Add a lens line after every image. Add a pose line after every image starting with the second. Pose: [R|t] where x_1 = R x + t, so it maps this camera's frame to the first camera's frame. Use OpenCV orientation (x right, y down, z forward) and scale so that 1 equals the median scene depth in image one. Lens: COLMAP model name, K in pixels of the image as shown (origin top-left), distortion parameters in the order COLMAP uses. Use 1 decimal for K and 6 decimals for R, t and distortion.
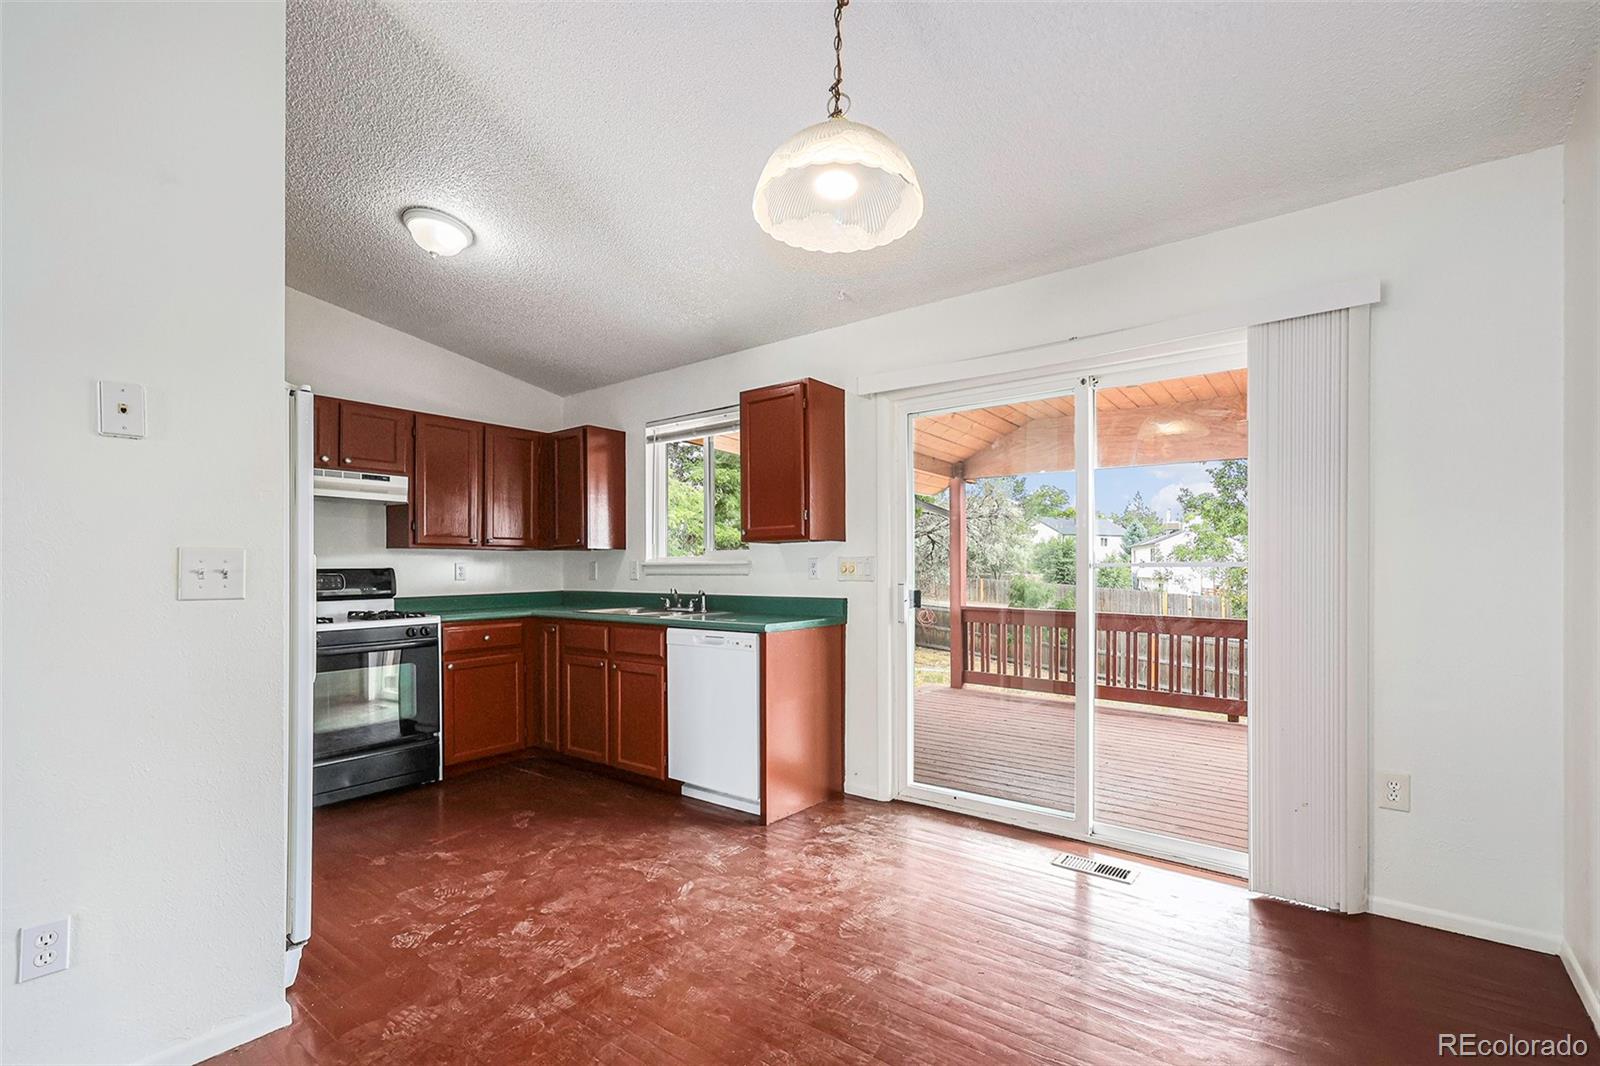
lens RADIAL K [[715.0, 0, 799.9], [0, 715.0, 552.7], [0, 0, 1]] dist [-0.000485, -0.009313]
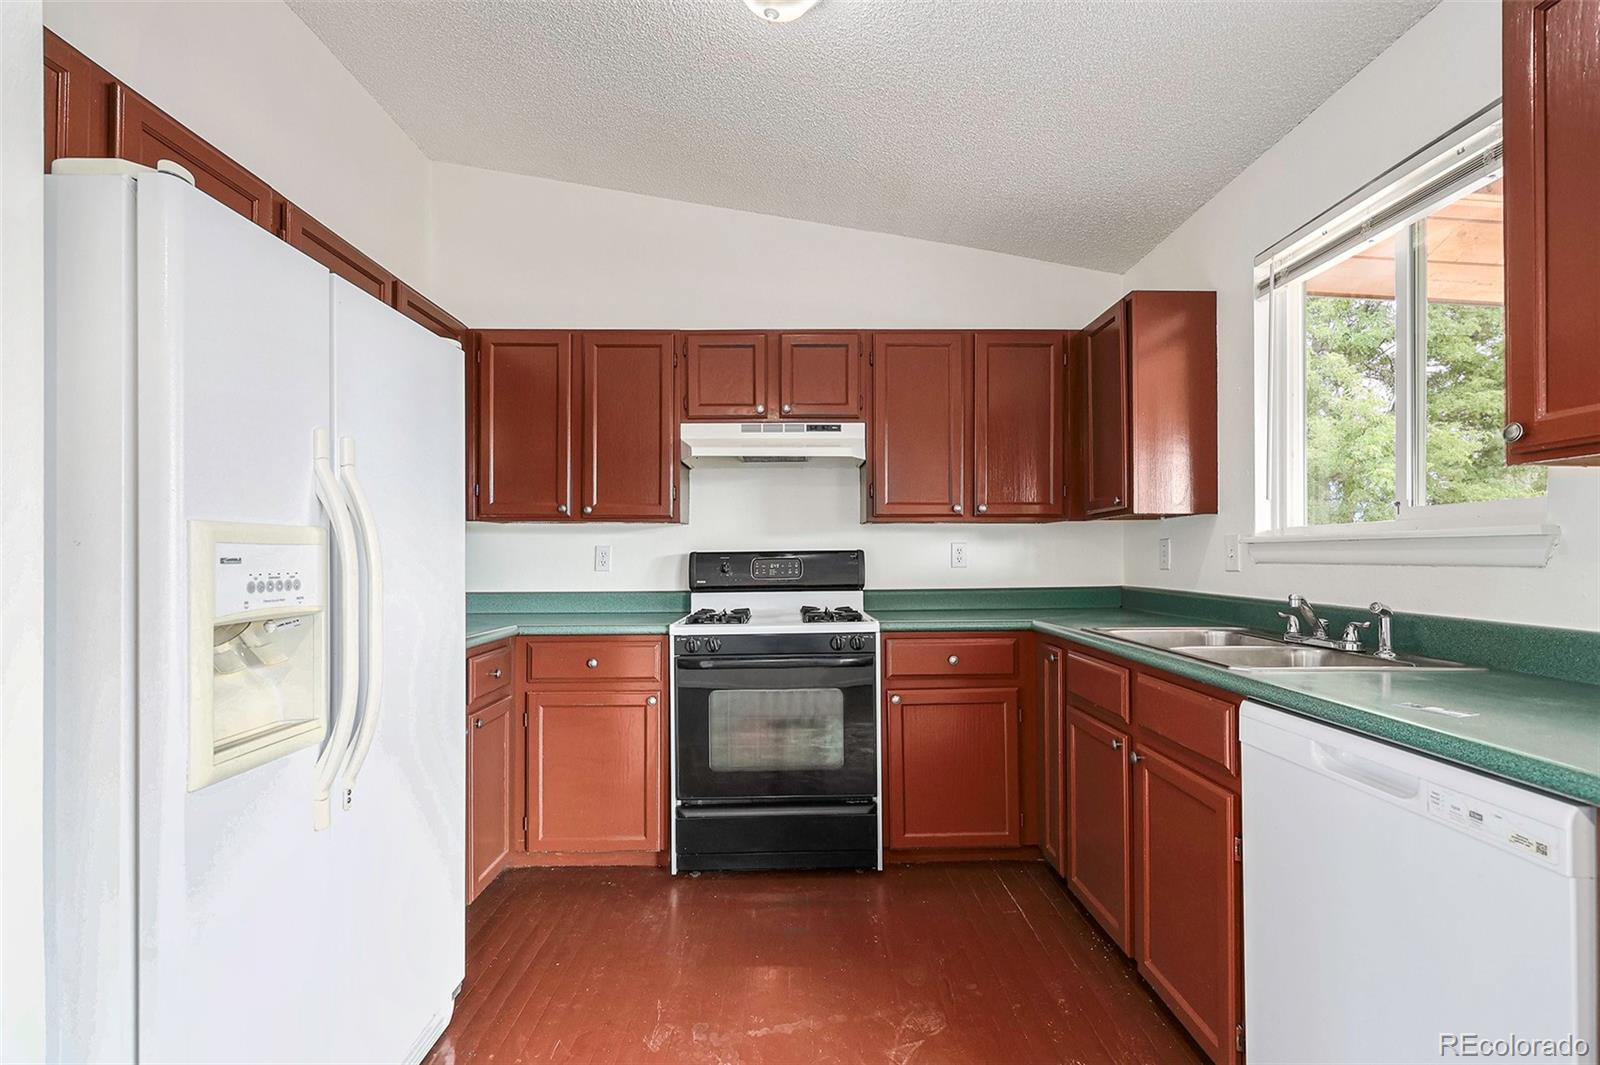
lens RADIAL K [[715.0, 0, 799.9], [0, 715.0, 552.2], [0, 0, 1]] dist [-0.000485, -0.009313]
pose [[0.623693, -0.001698, -0.781668, -0.027946], [0.017590, 0.999775, 0.011863, 0.013985], [0.781472, -0.021148, 0.623582, 0.491979]]
